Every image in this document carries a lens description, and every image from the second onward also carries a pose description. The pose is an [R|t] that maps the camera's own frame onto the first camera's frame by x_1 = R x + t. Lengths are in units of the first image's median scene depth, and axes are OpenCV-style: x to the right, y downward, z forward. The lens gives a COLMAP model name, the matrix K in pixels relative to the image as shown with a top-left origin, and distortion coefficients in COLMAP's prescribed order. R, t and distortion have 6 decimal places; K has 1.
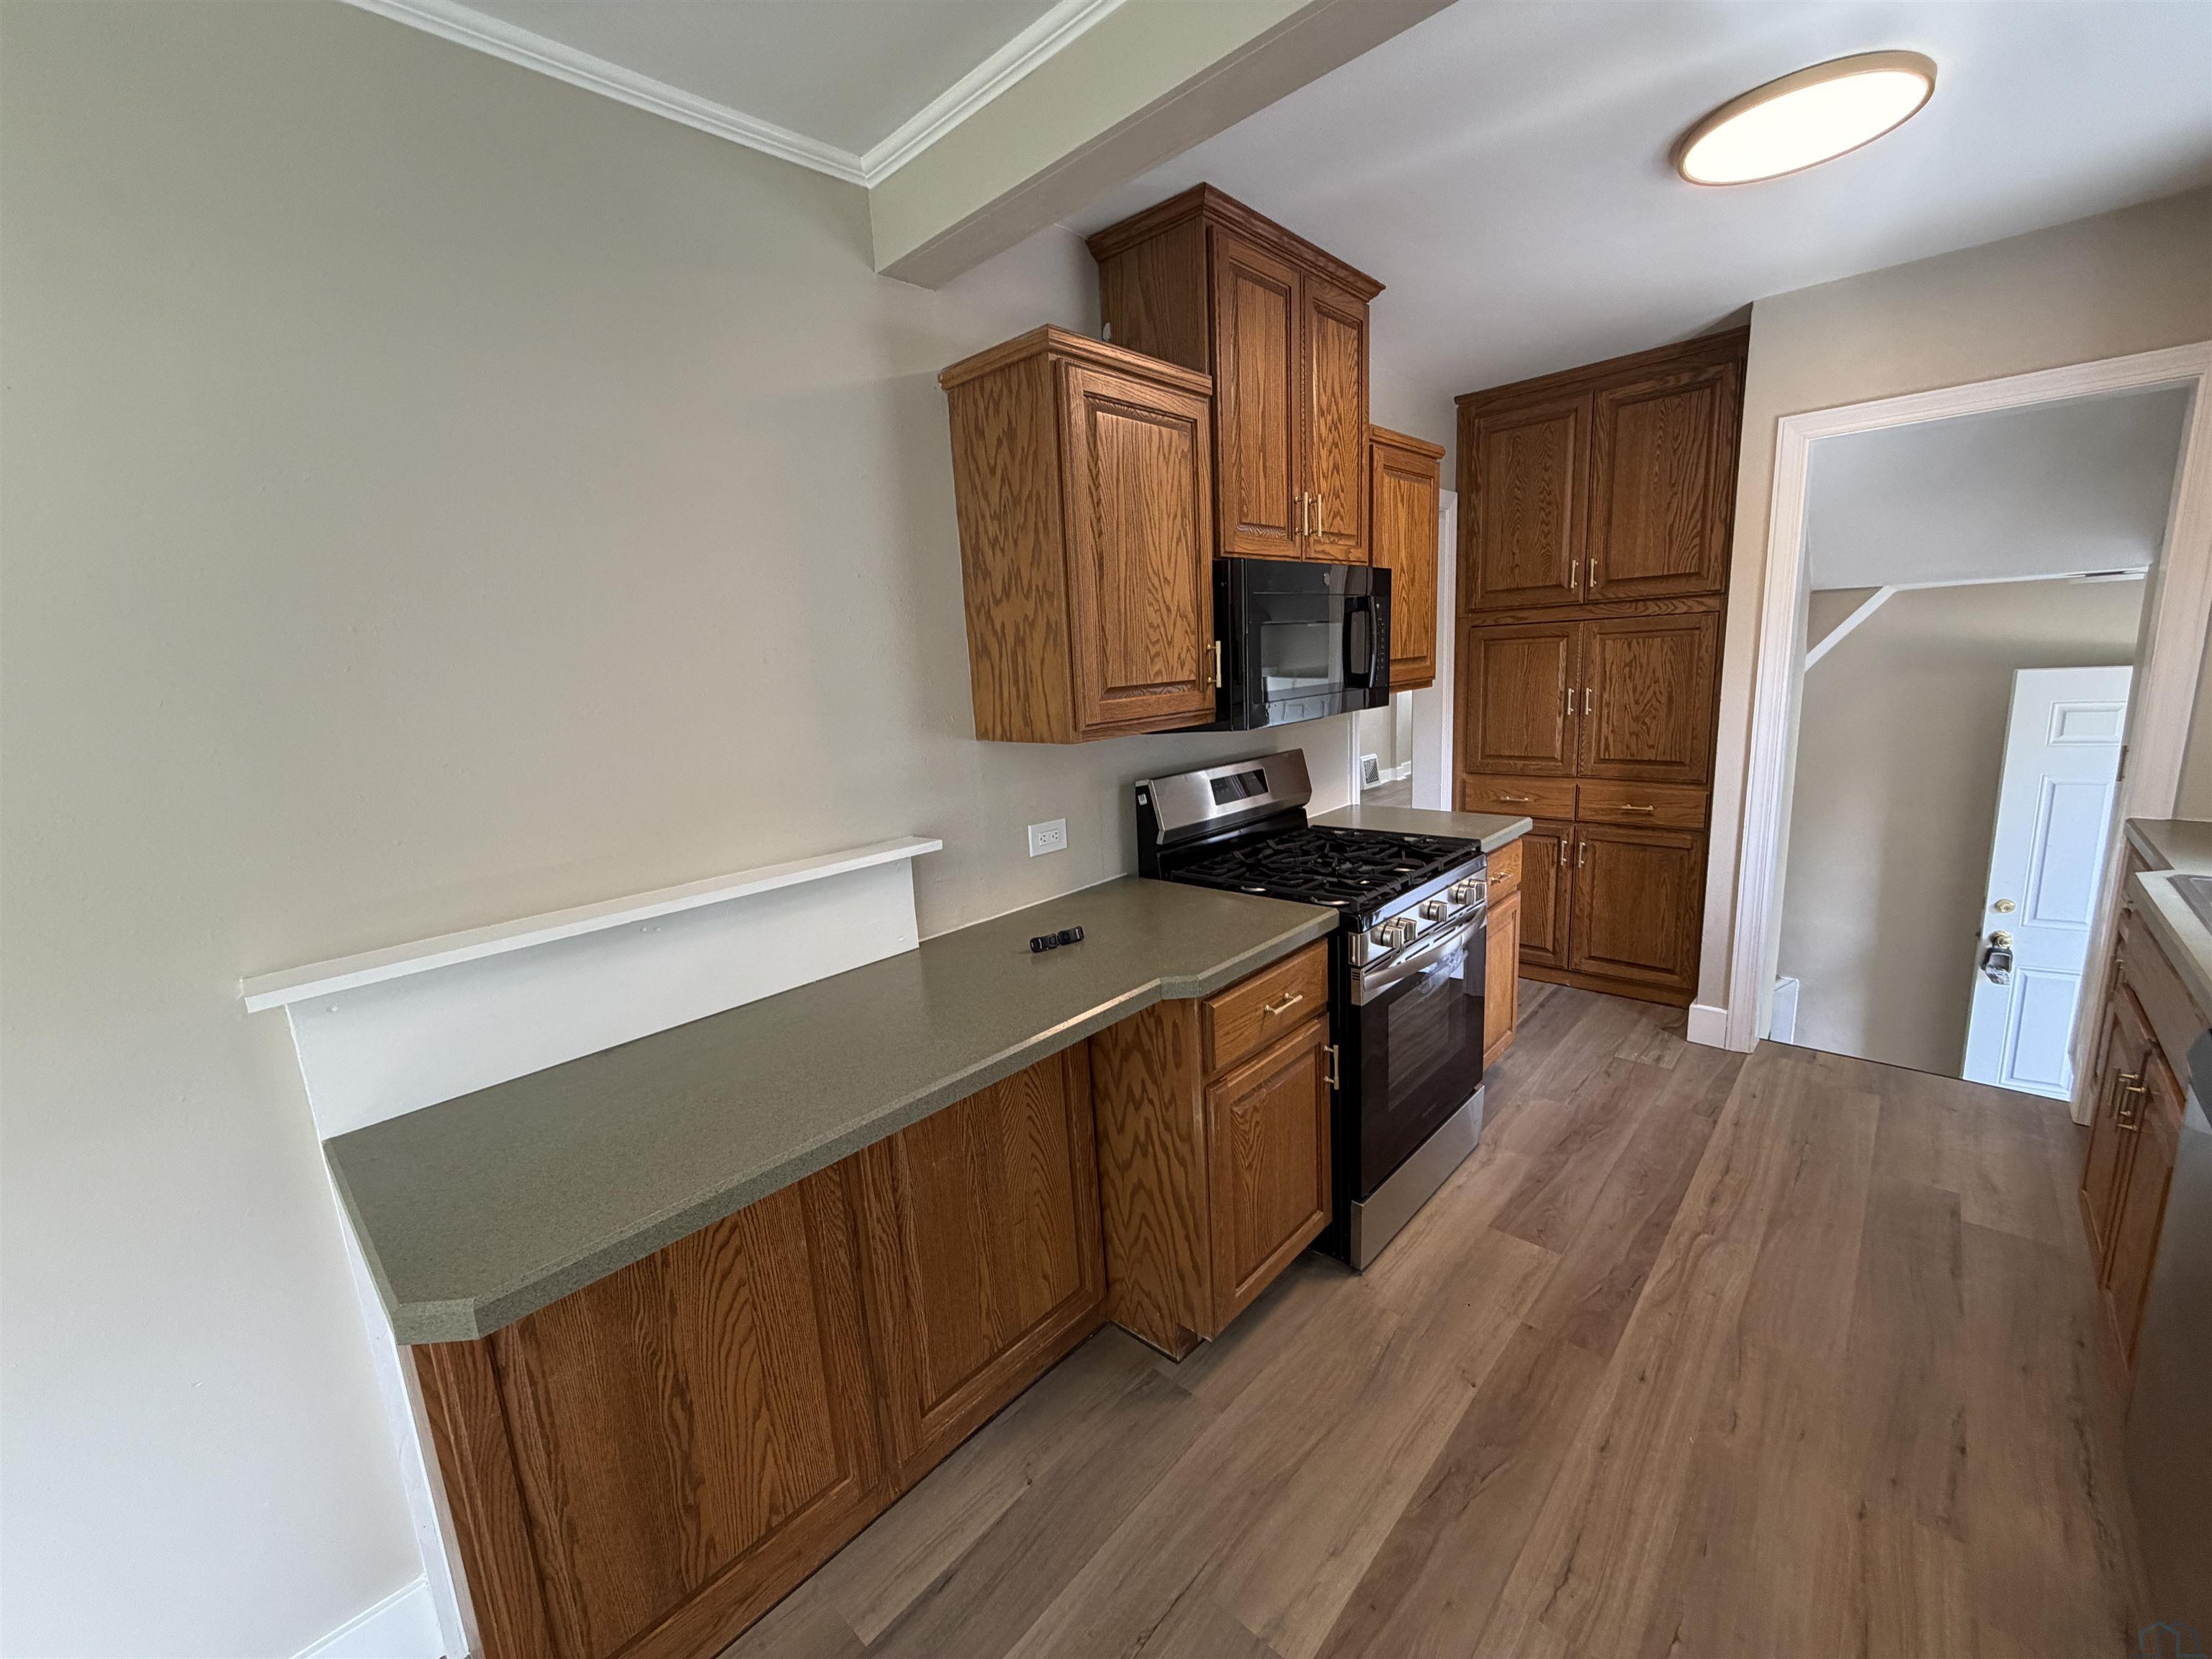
lens RADIAL K [[878.4, 0, 1101.7], [0, 878.4, 827.5], [0, 0, 1]] dist [0.001145, -0.000152]
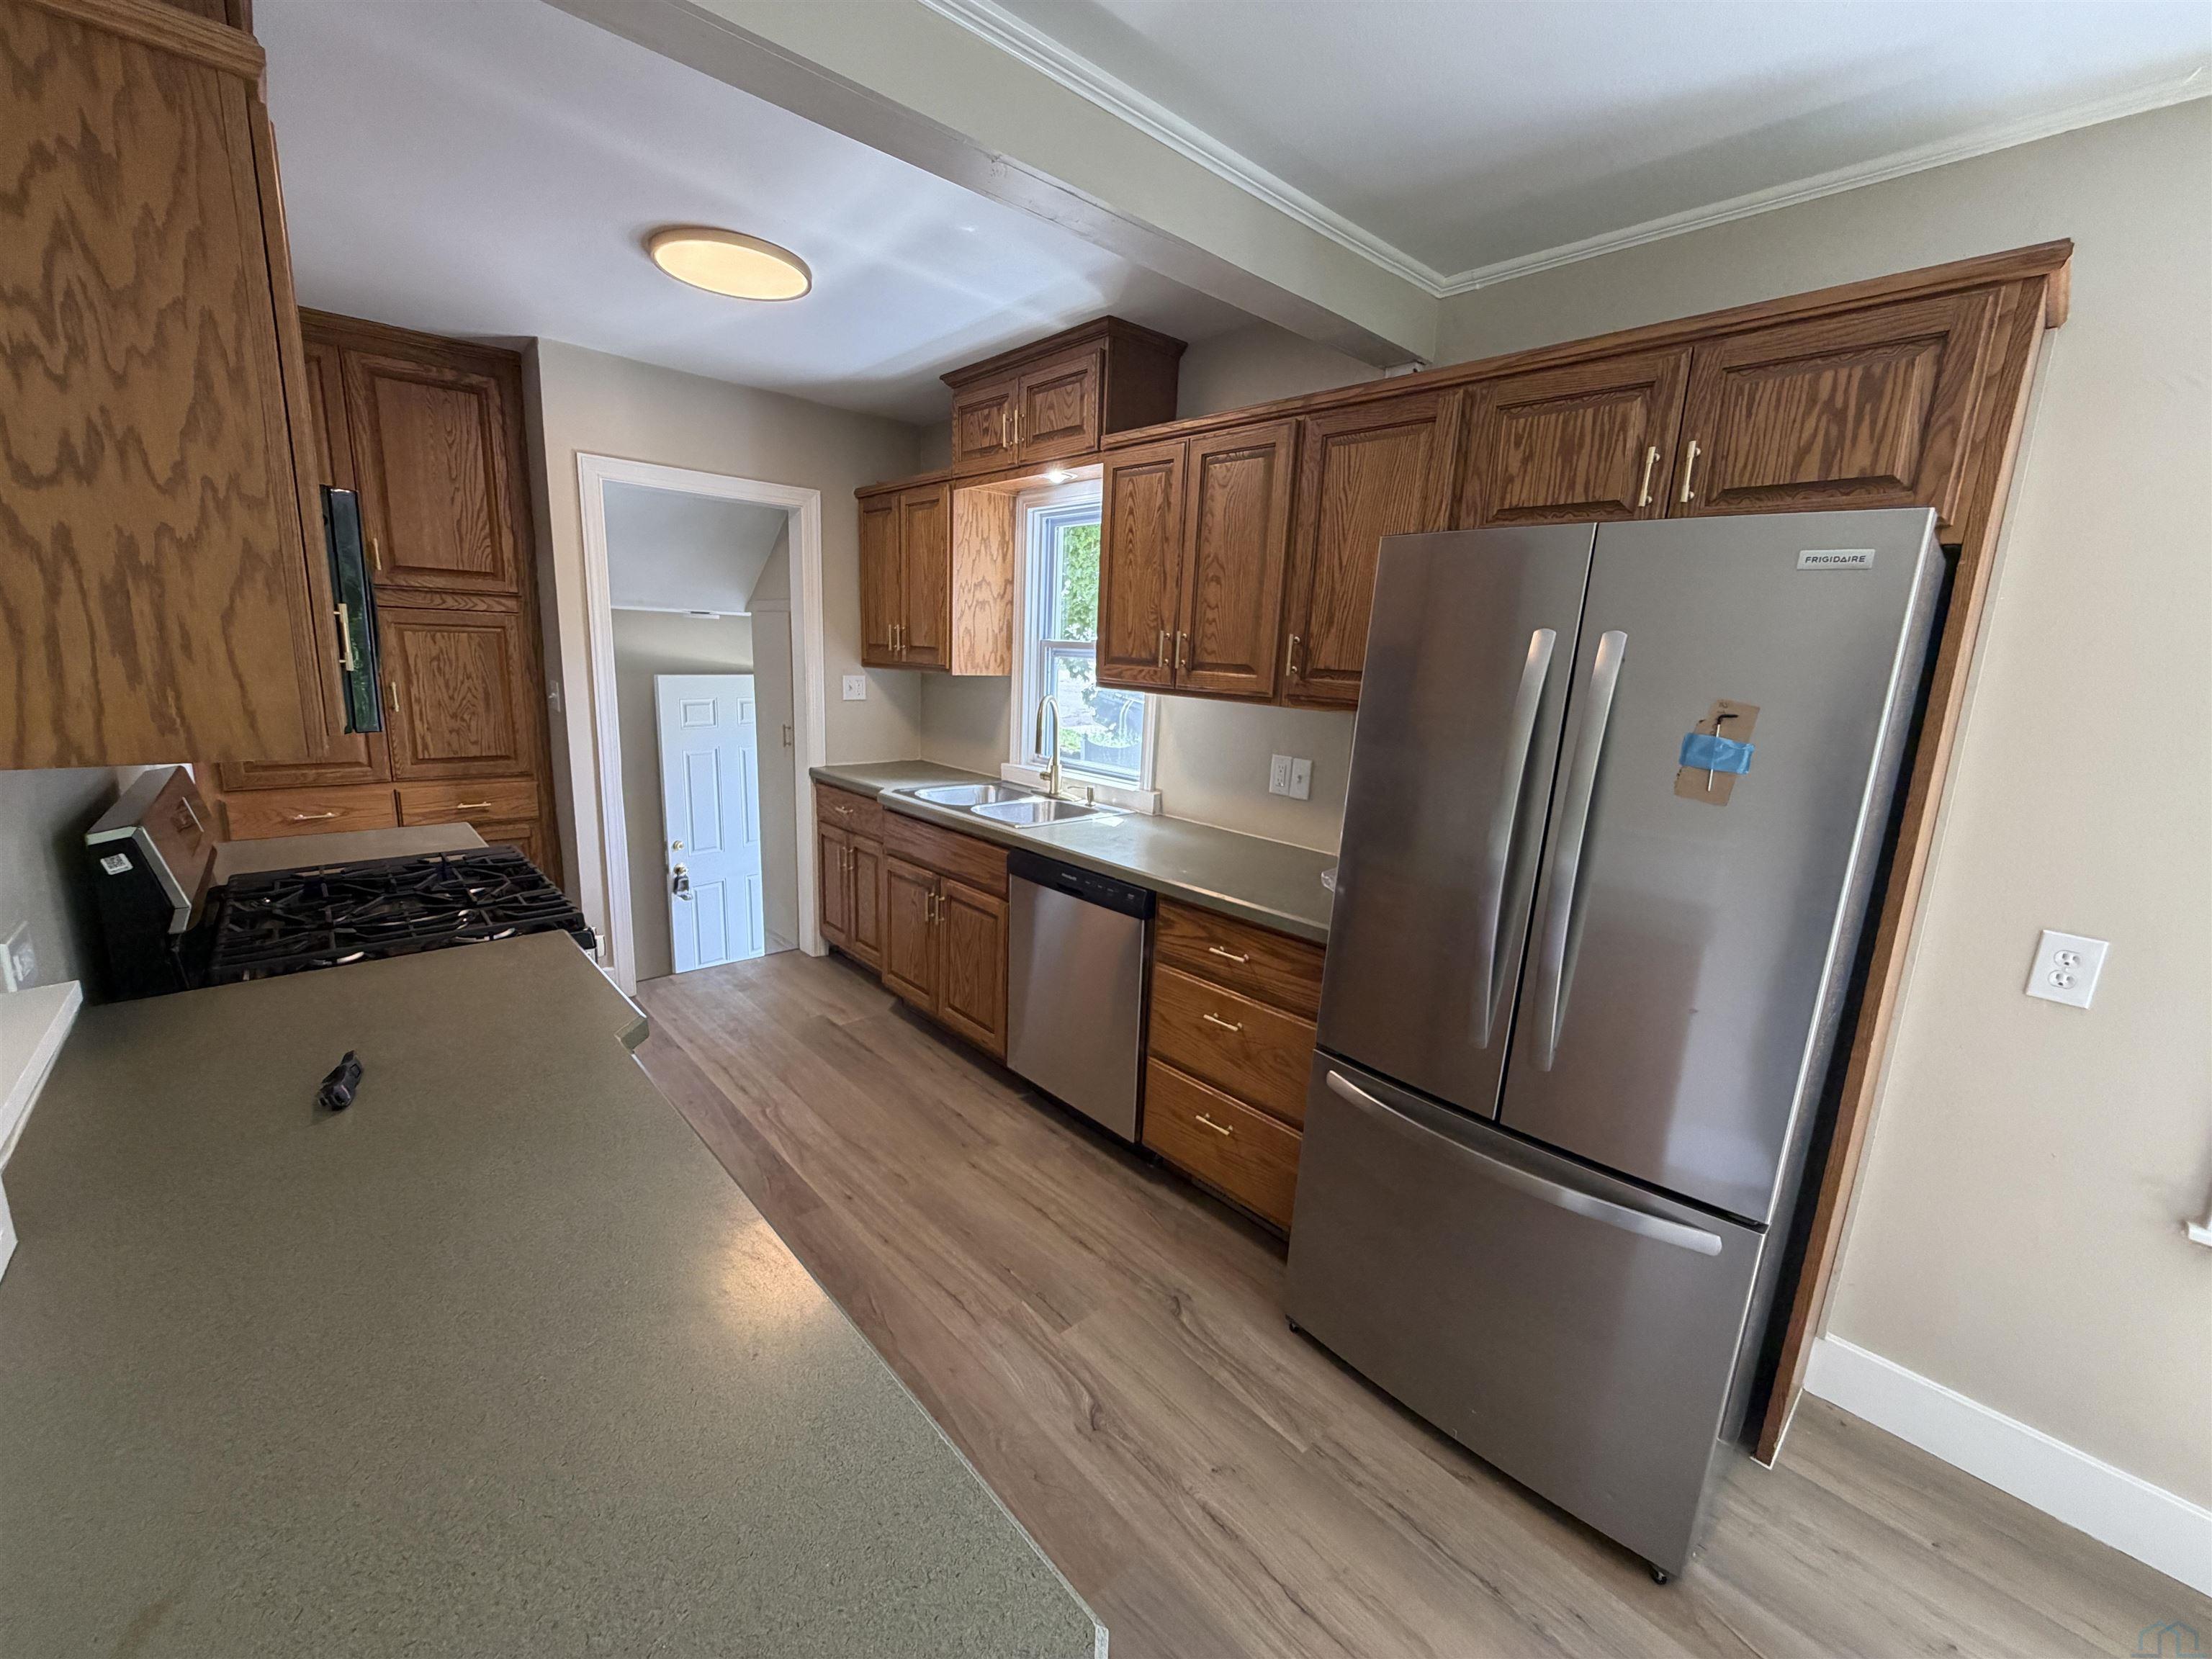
lens RADIAL K [[878.4, 0, 1101.7], [0, 878.4, 827.5], [0, 0, 1]] dist [0.001145, -0.000152]
pose [[0.080972, -0.143474, 0.986336, -0.386633], [0.144572, 0.980811, 0.130802, -0.031530], [-0.986176, 0.132005, 0.100160, 0.265023]]
